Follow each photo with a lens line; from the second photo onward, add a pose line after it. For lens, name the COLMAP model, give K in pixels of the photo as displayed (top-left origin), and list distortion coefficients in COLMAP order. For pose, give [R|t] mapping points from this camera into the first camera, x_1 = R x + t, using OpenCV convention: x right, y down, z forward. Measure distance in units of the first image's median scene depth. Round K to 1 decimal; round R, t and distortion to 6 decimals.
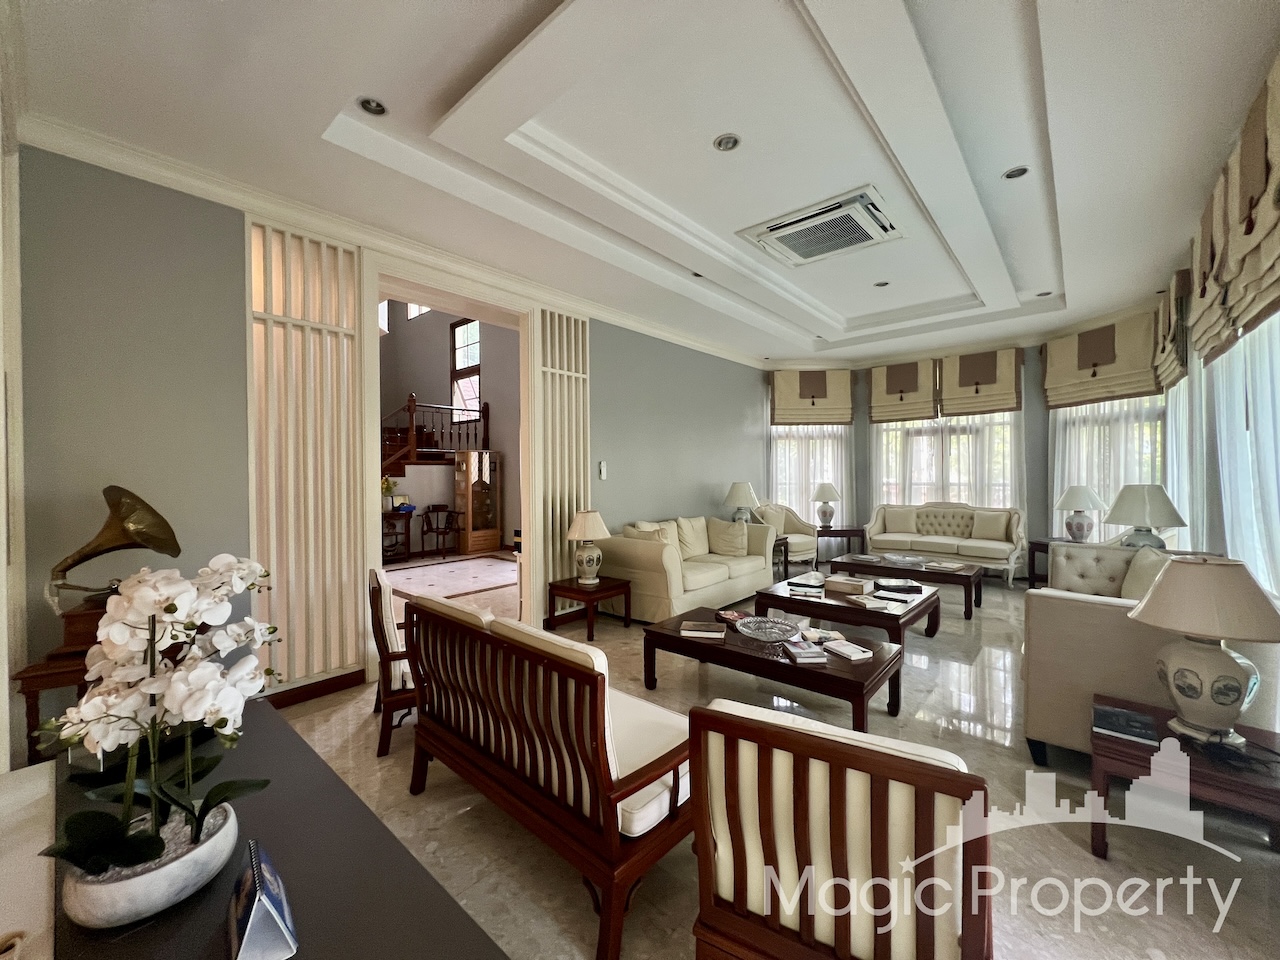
lens RADIAL K [[511.6, 0, 637.7], [0, 511.6, 470.6], [0, 0, 1]] dist [-0.001074, 0.000509]
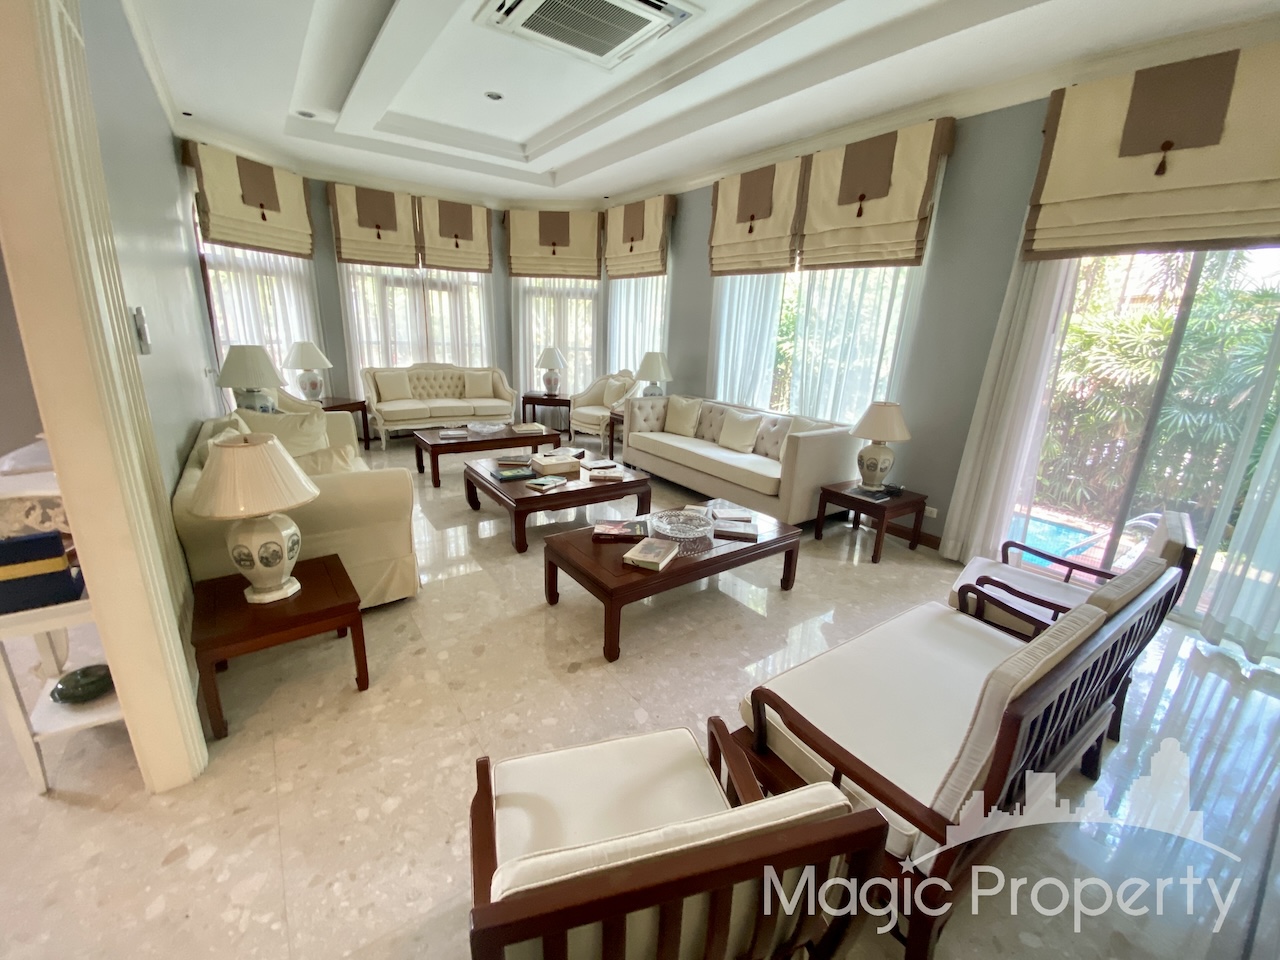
lens RADIAL K [[515.6, 0, 641.8], [0, 515.6, 472.7], [0, 0, 1]] dist [0.016811, -0.017041]
pose [[0.245823, -0.240250, 0.939069, -0.268949], [-0.048574, 0.964527, 0.259478, -0.010608], [-0.968097, -0.109400, 0.225433, 0.379266]]
